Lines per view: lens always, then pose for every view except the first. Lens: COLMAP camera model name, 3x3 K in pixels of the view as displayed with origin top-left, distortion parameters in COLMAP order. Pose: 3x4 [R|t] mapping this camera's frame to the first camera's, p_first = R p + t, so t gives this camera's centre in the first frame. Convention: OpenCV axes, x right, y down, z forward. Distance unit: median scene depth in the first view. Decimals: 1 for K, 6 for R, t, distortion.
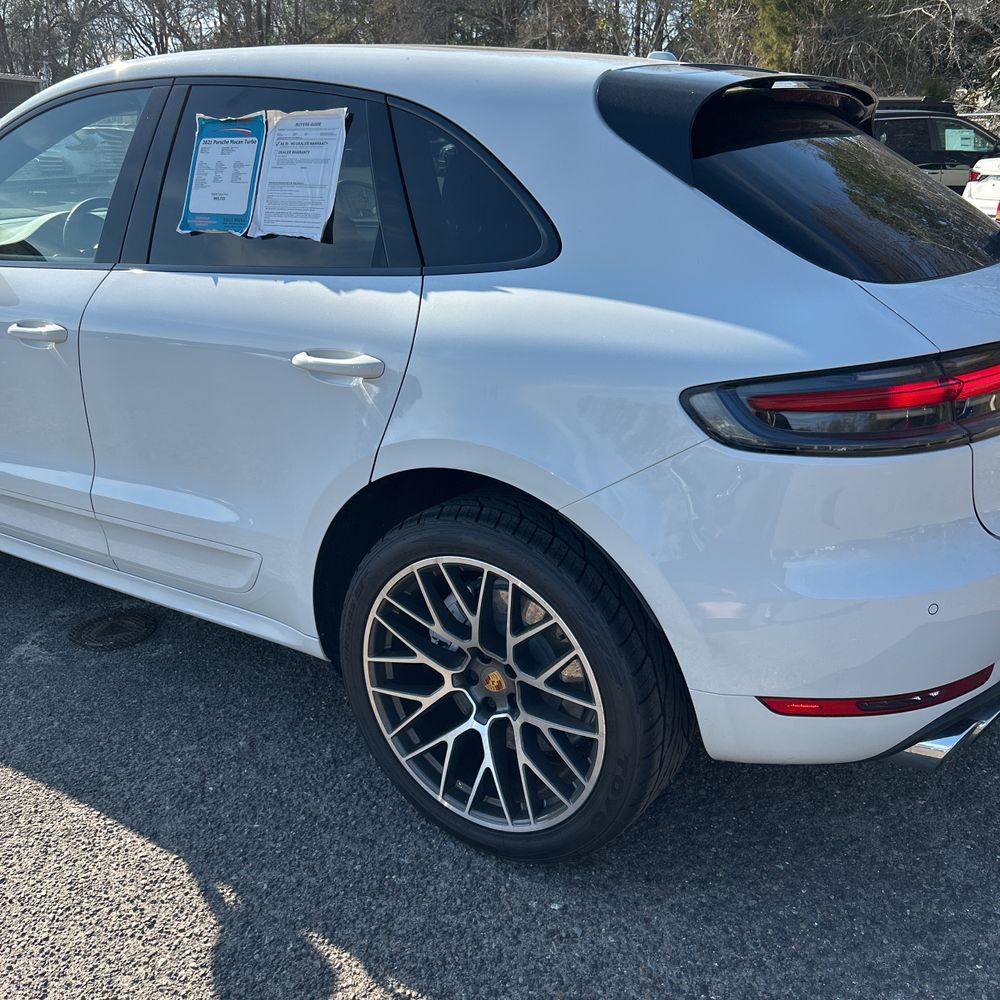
lens RADIAL K [[1010.8, 0, 483.7], [0, 1010.8, 502.9], [0, 0, 1]] dist [0.051358, -0.030042]
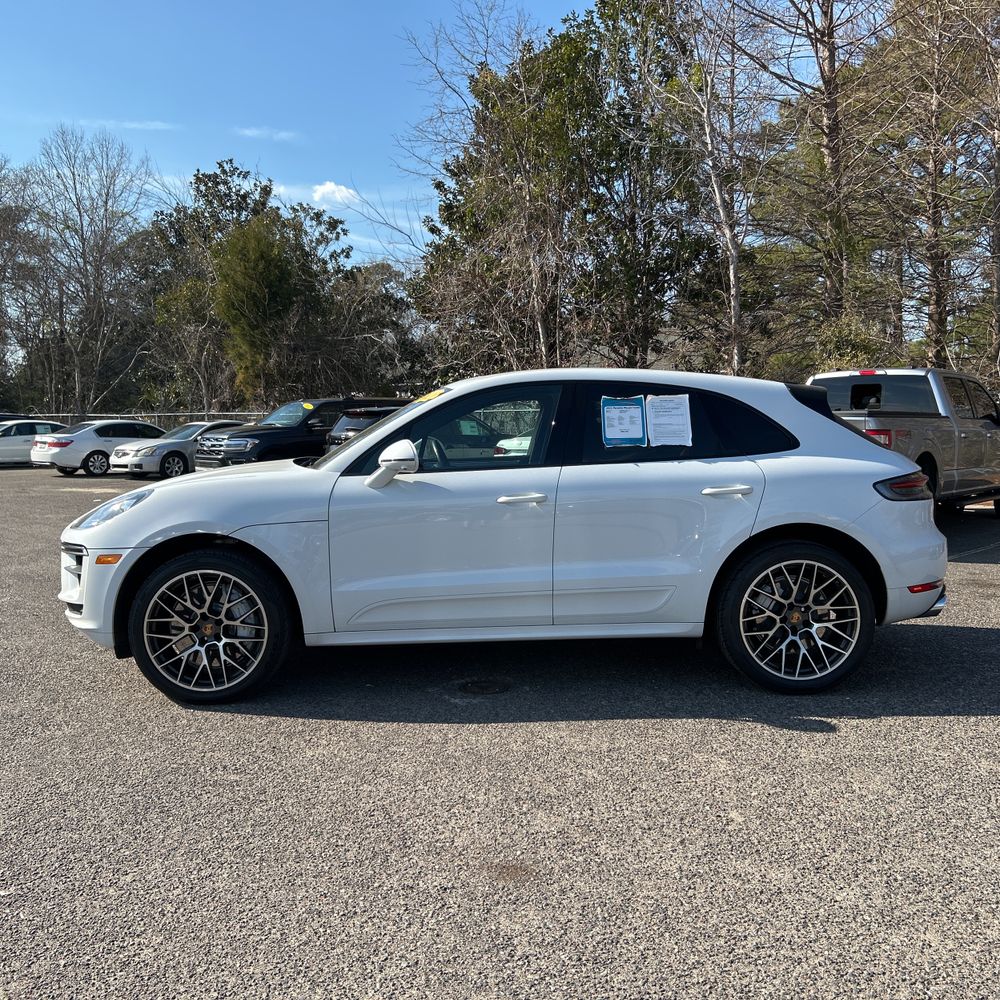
lens RADIAL K [[999.7, 0, 514.1], [0, 999.7, 477.2], [0, 0, 1]] dist [0.169892, -0.396804]
pose [[0.818461, -0.024779, 0.574028, -1.876625], [0.192444, 0.953185, -0.233245, 0.286122], [-0.541375, 0.301370, 0.784913, -0.613986]]
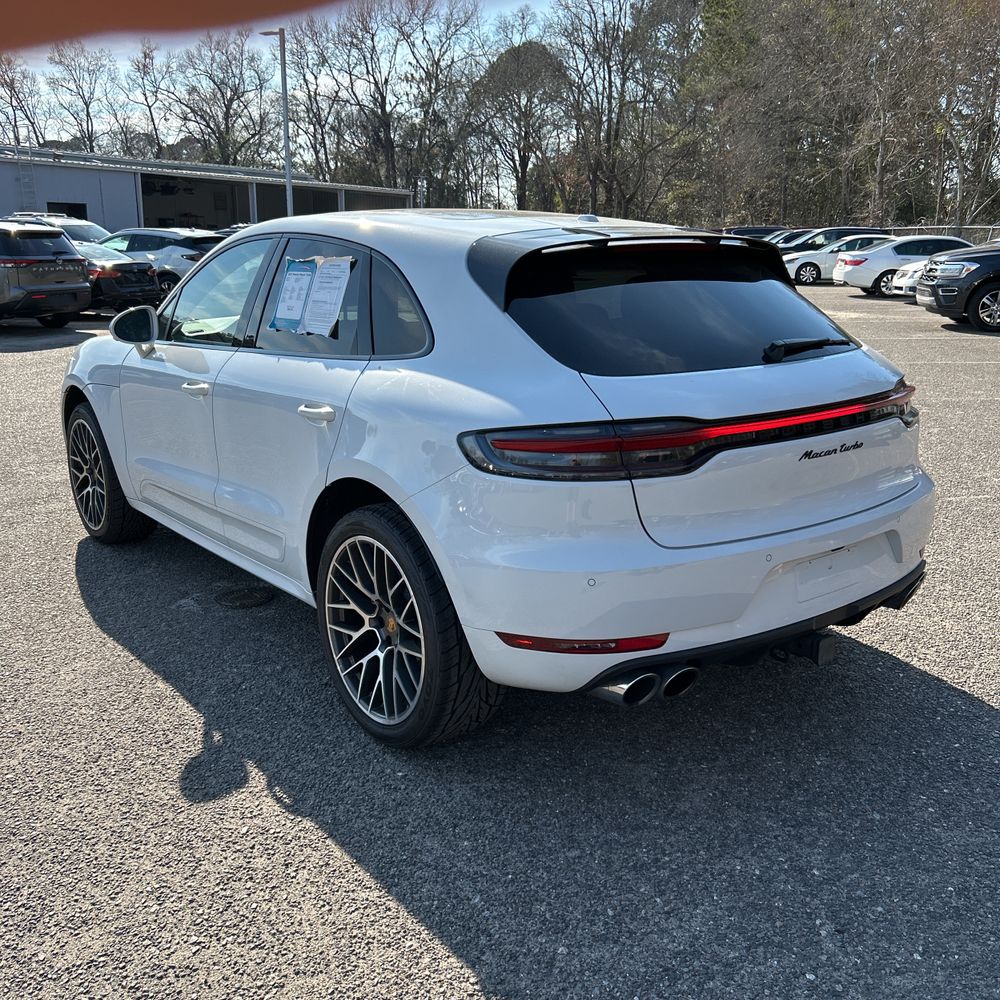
lens RADIAL K [[1014.1, 0, 504.6], [0, 1014.1, 495.4], [0, 0, 1]] dist [0.029693, -0.027980]
pose [[0.953167, 0.077559, -0.292332, 0.592235], [-0.105132, 0.991252, -0.079797, 0.086428], [0.283586, 0.106793, 0.952982, -0.414470]]
